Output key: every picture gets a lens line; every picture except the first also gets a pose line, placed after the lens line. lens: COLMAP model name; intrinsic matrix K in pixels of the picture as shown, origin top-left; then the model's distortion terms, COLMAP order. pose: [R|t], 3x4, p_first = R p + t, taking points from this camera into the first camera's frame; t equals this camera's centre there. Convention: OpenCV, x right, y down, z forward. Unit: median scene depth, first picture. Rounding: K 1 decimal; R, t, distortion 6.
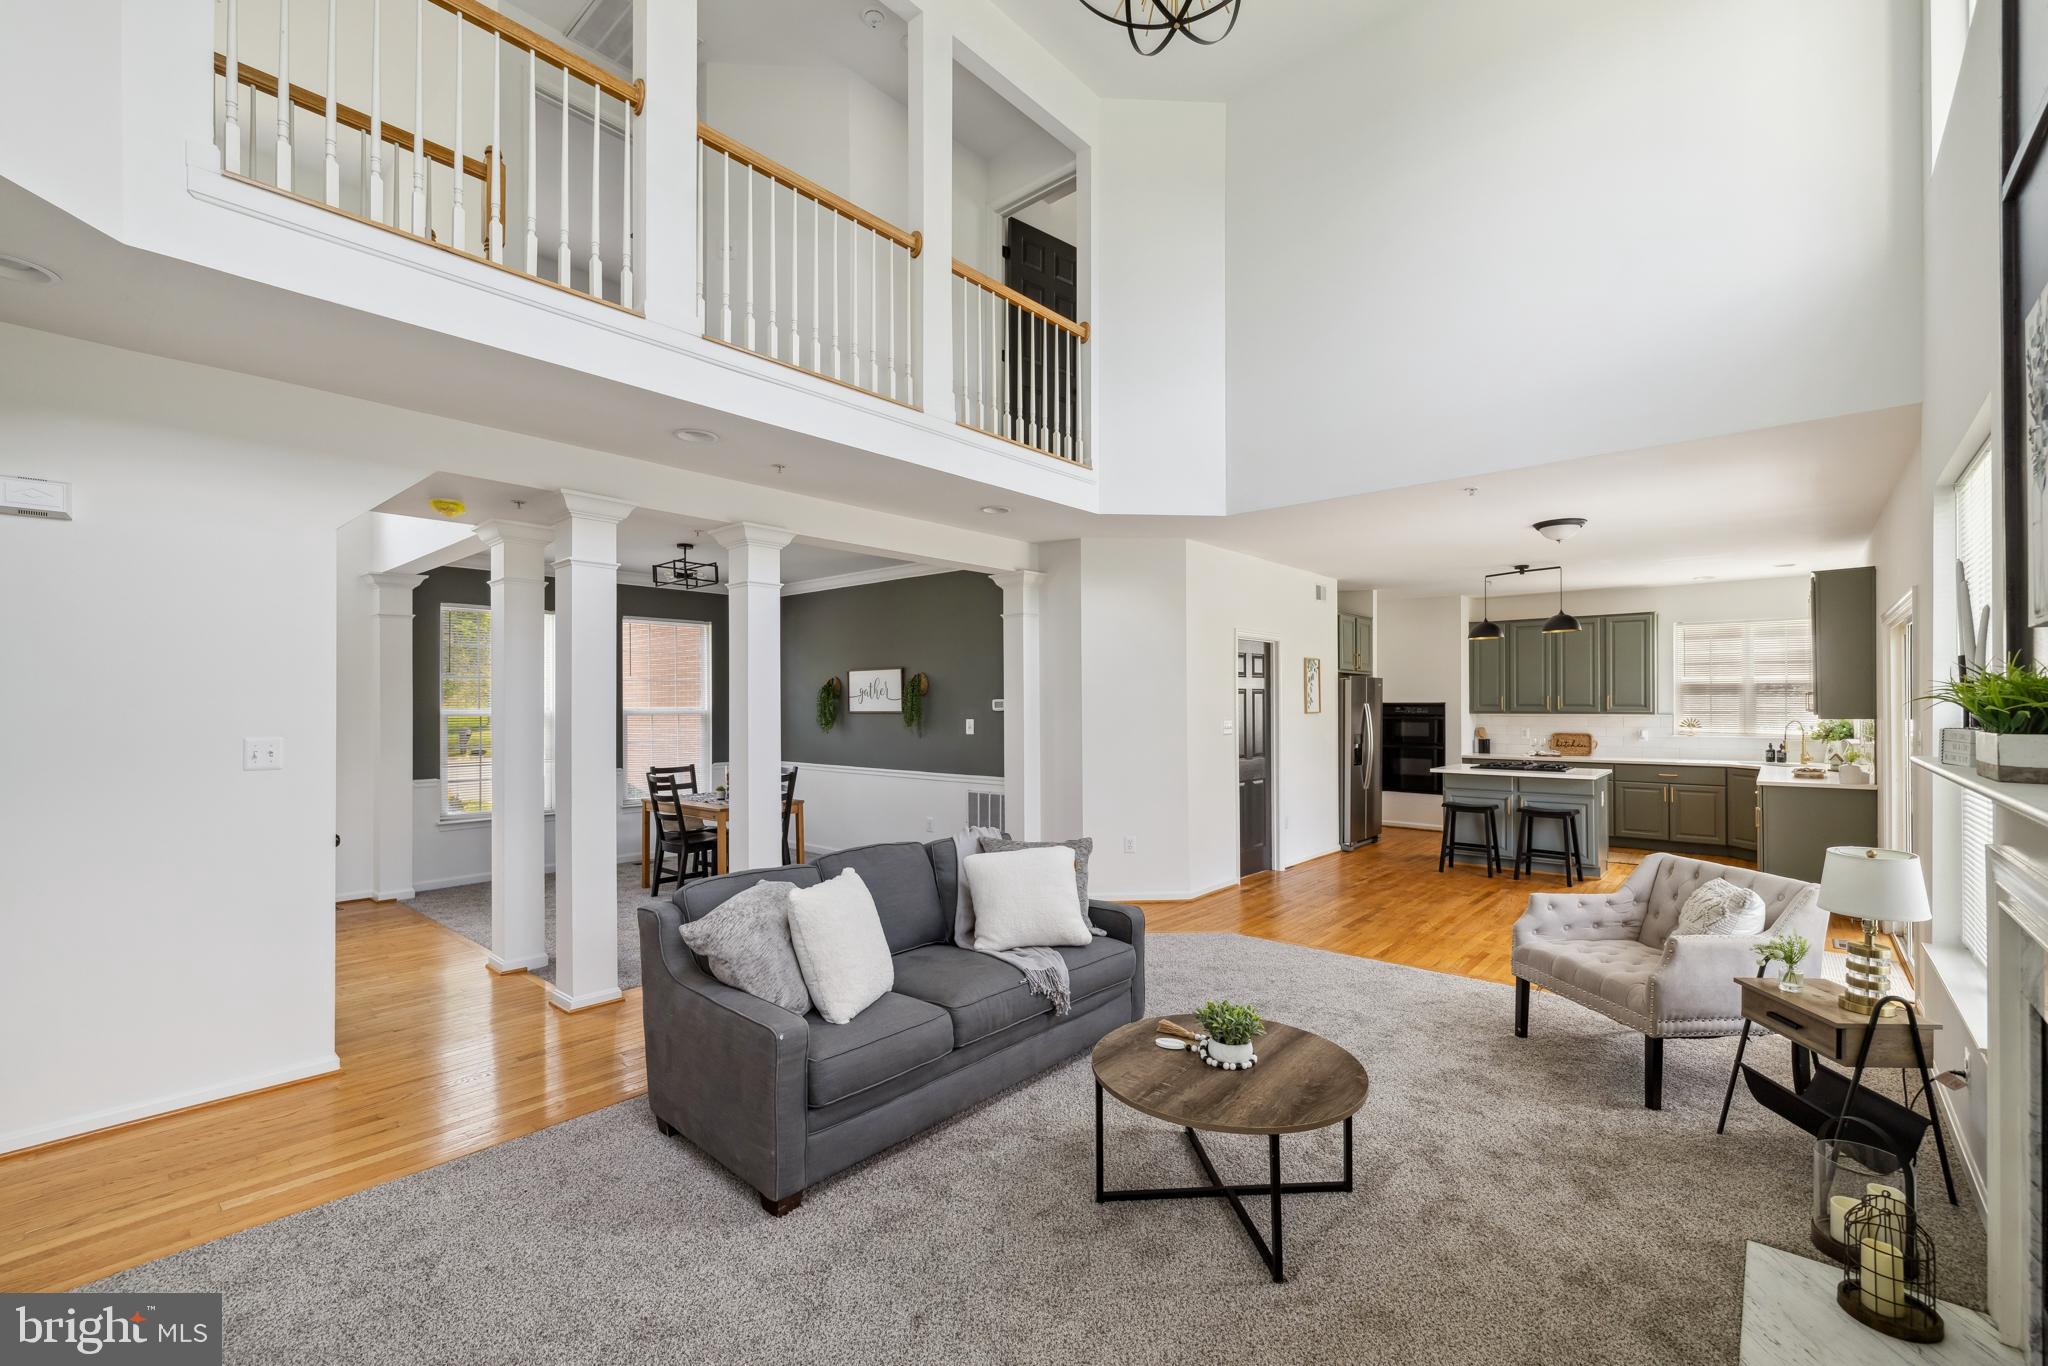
lens RADIAL K [[875.4, 0, 1015.5], [0, 875.4, 694.7], [0, 0, 1]] dist [0.004036, -0.000543]
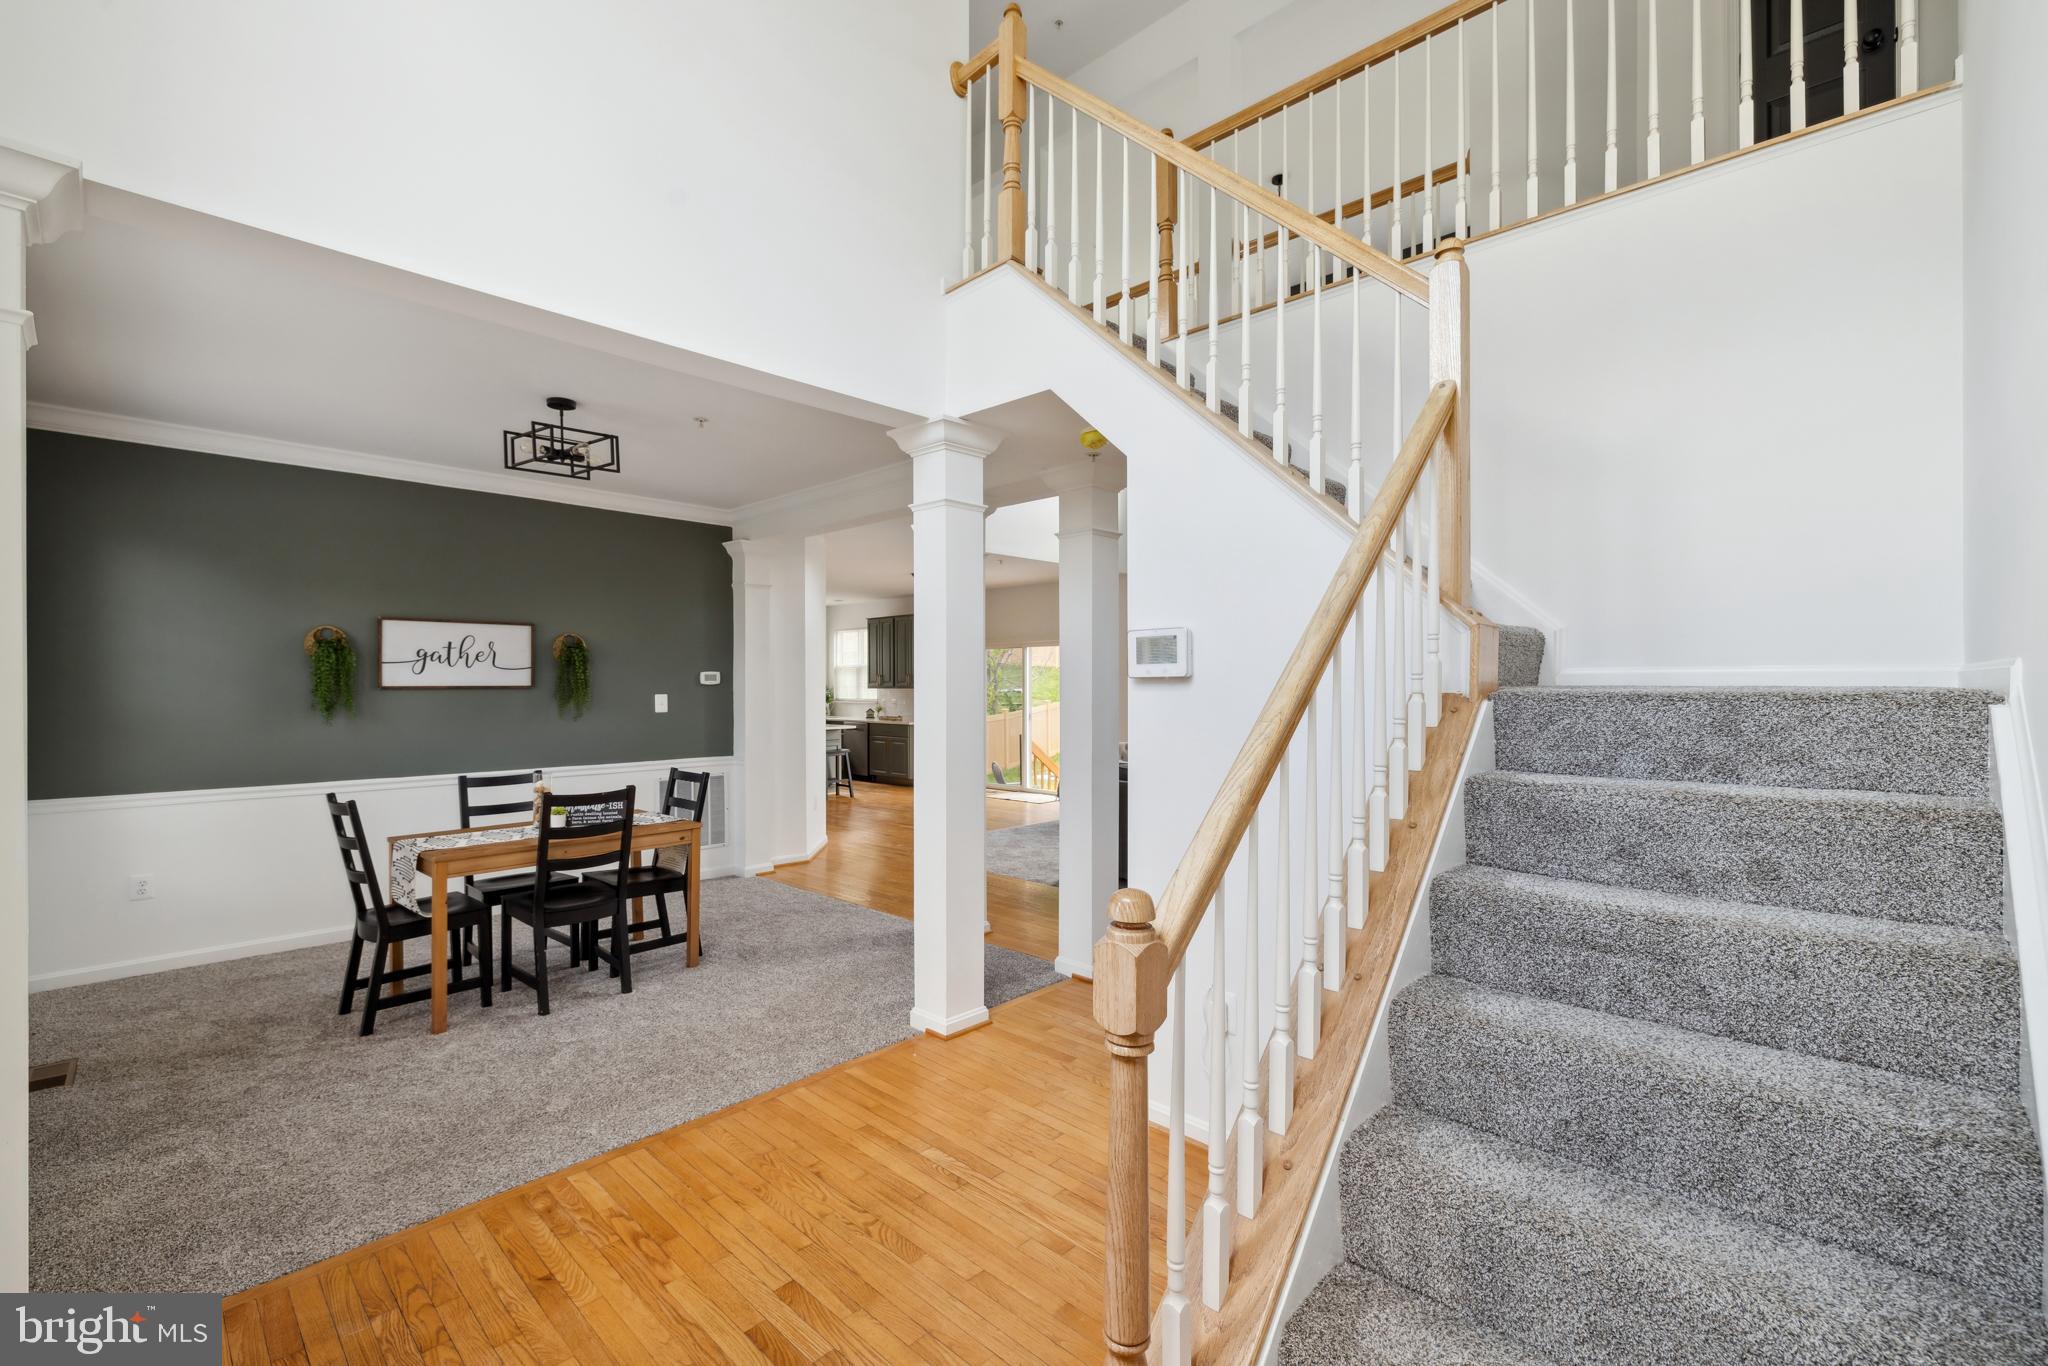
lens RADIAL K [[859.8, 0, 1001.1], [0, 859.8, 674.1], [0, 0, 1]] dist [-0.000867, -0.000146]
pose [[0.047098, 0.014853, 0.998780, -0.802144], [-0.012578, 0.999819, -0.014275, 0.014365], [-0.998811, -0.011891, 0.047276, 0.574026]]
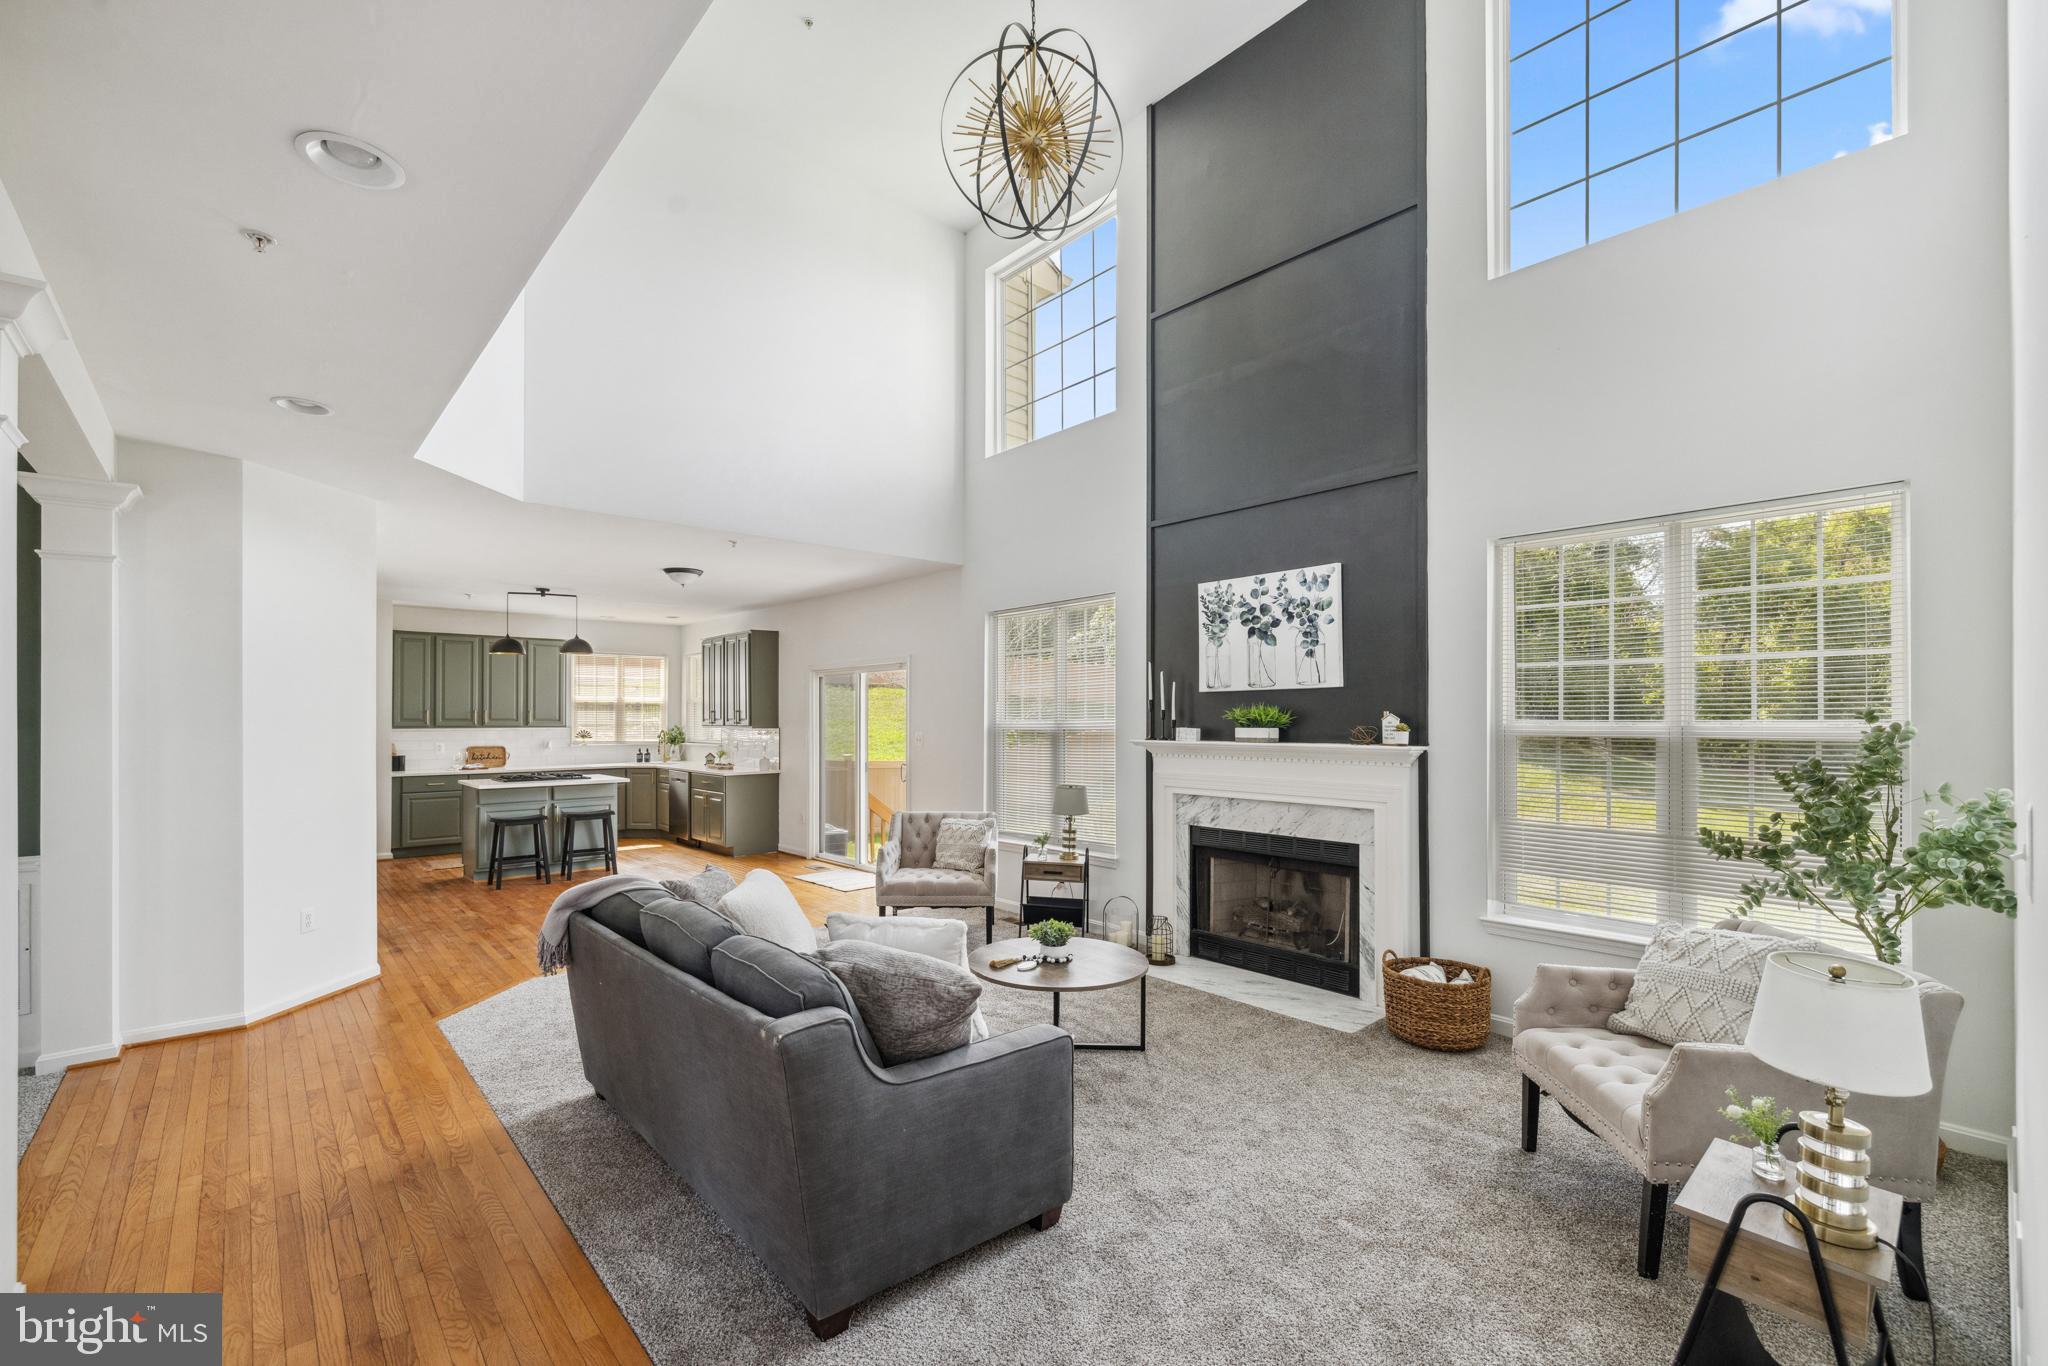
lens RADIAL K [[875.4, 0, 1012.8], [0, 875.4, 717.1], [0, 0, 1]] dist [0.004036, -0.000543]
pose [[0.114729, 0.004530, 0.993386, -0.407551], [-0.012208, 0.999921, -0.003150, 0.005384], [-0.993322, -0.011766, 0.114776, 0.298812]]
